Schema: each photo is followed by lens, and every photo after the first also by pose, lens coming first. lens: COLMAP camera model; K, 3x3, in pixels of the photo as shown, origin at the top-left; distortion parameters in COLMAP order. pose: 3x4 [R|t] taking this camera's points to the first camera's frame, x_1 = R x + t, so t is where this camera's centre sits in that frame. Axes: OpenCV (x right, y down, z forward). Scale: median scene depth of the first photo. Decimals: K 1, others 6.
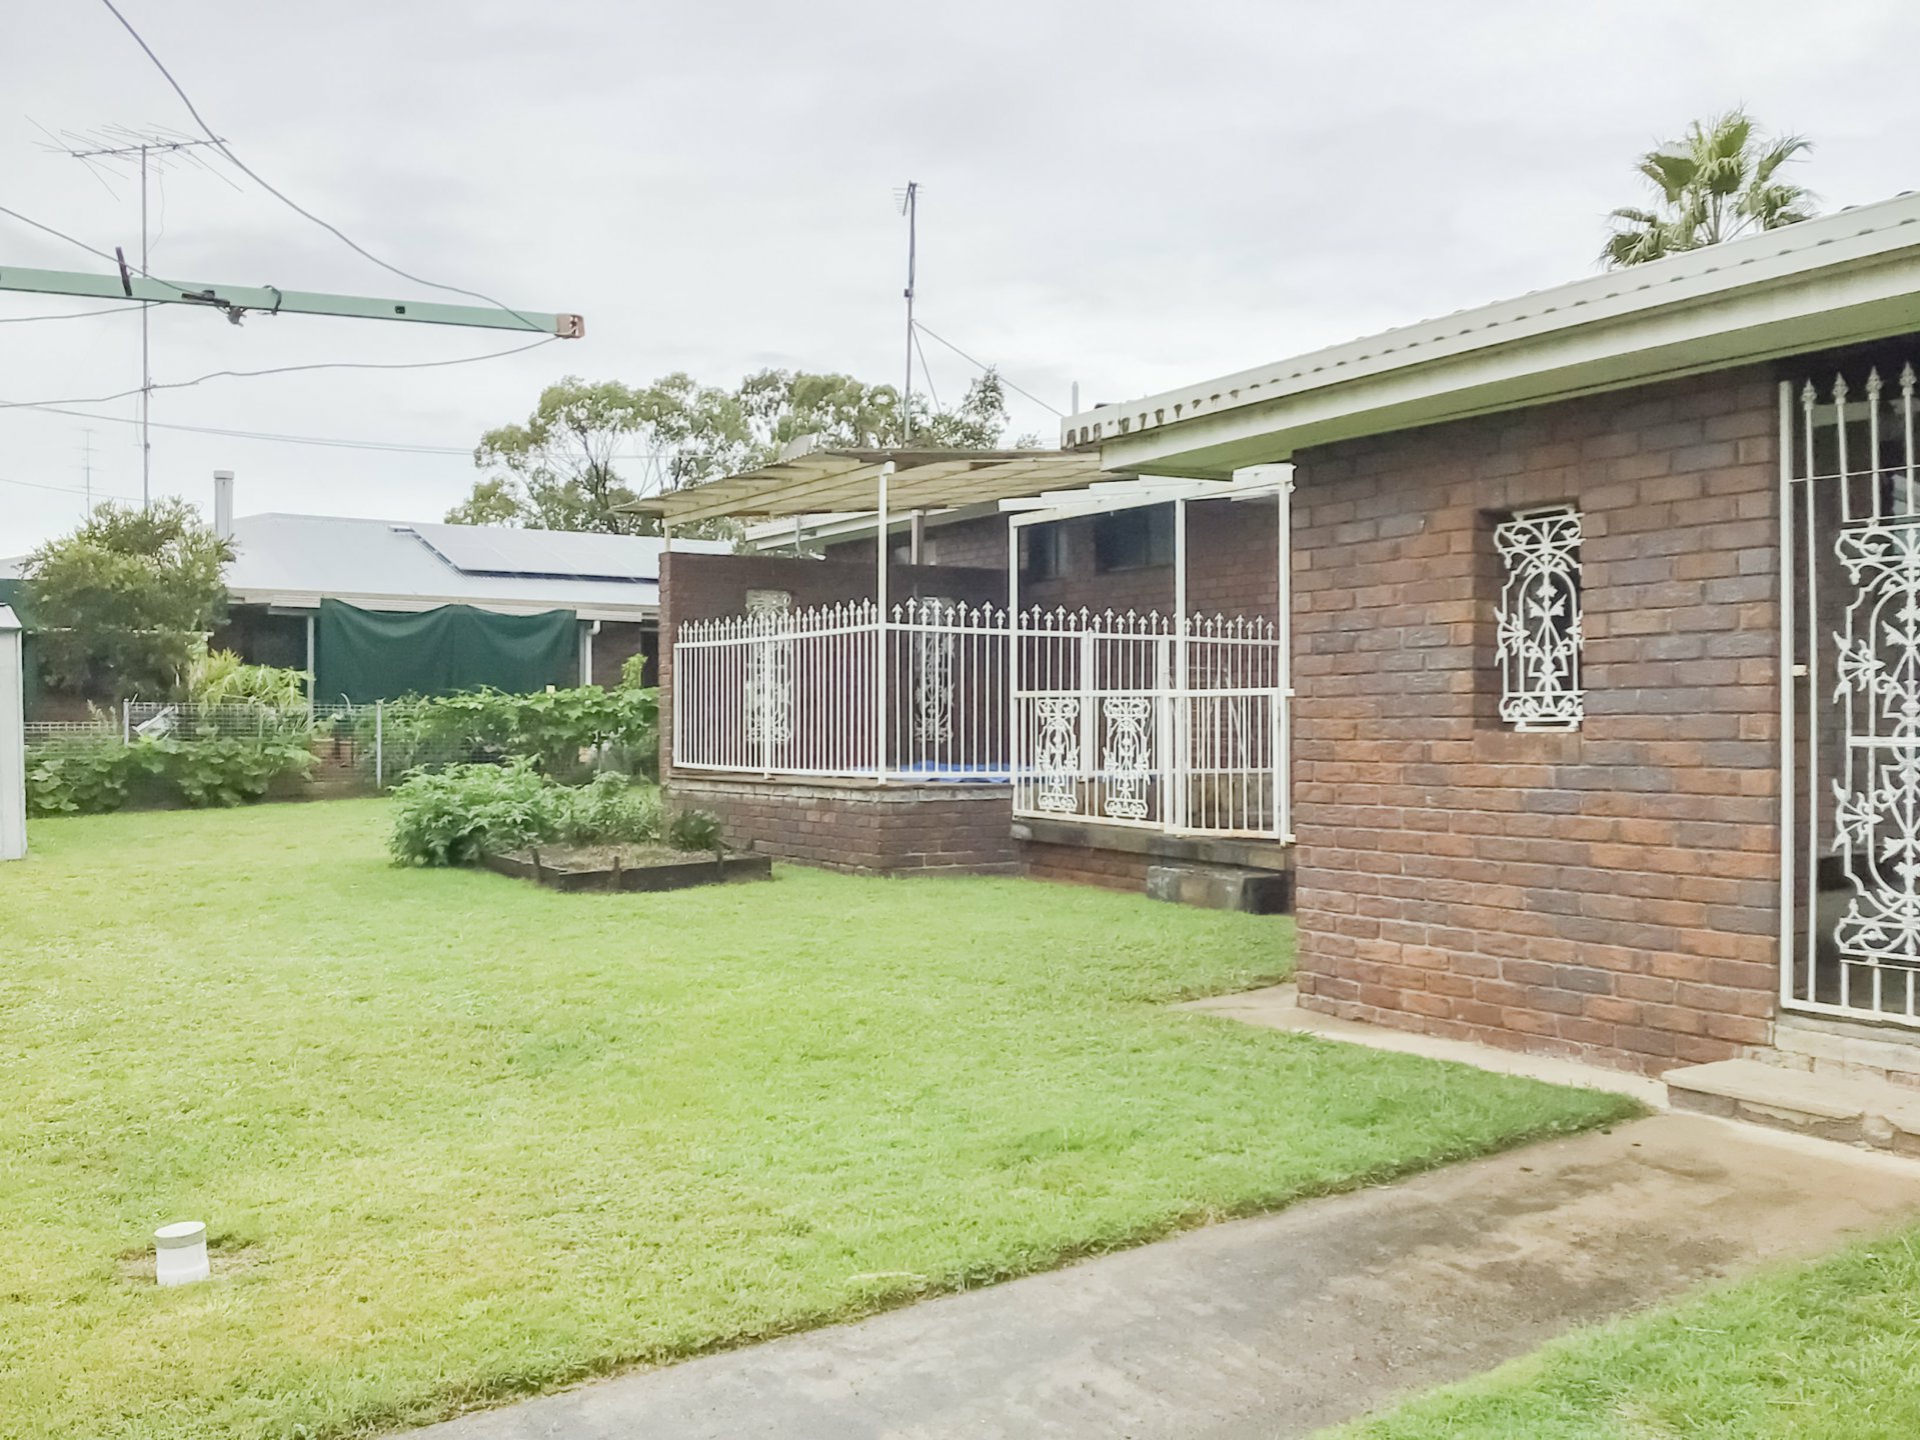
lens RADIAL K [[1785.8, 0, 971.7], [0, 1785.8, 714.0], [0, 0, 1]] dist [0.049605, -0.106359]
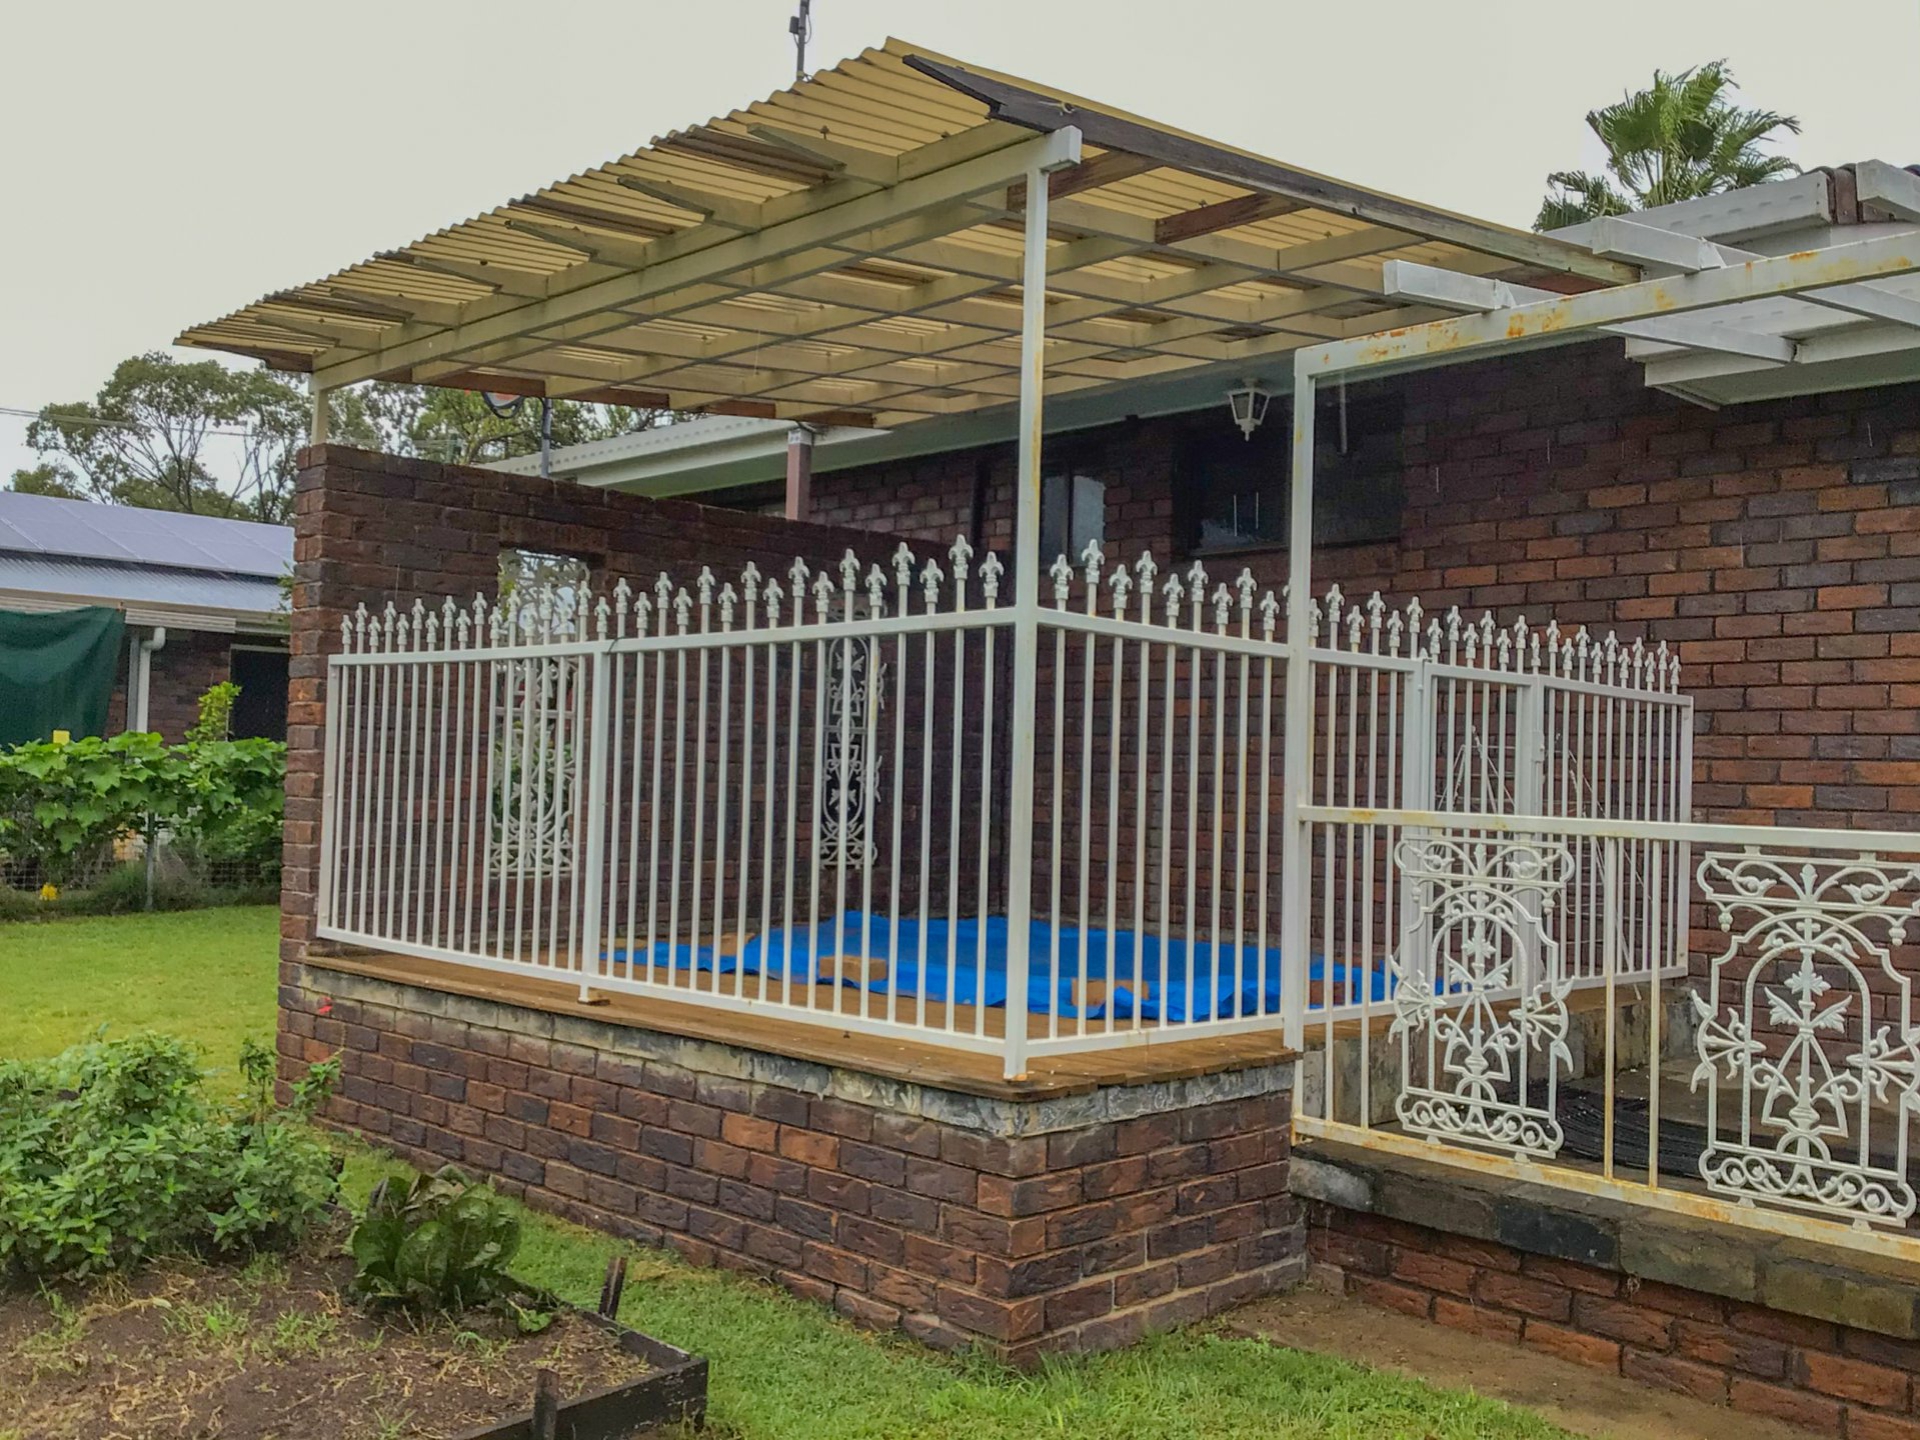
lens RADIAL K [[1638.9, 0, 962.6], [0, 1638.9, 709.2], [0, 0, 1]] dist [0.241953, -0.483165]
pose [[0.973178, 0.033117, 0.227655, -0.108898], [-0.026077, 0.999086, -0.033862, -0.016146], [-0.228569, 0.027017, 0.973153, 0.566543]]
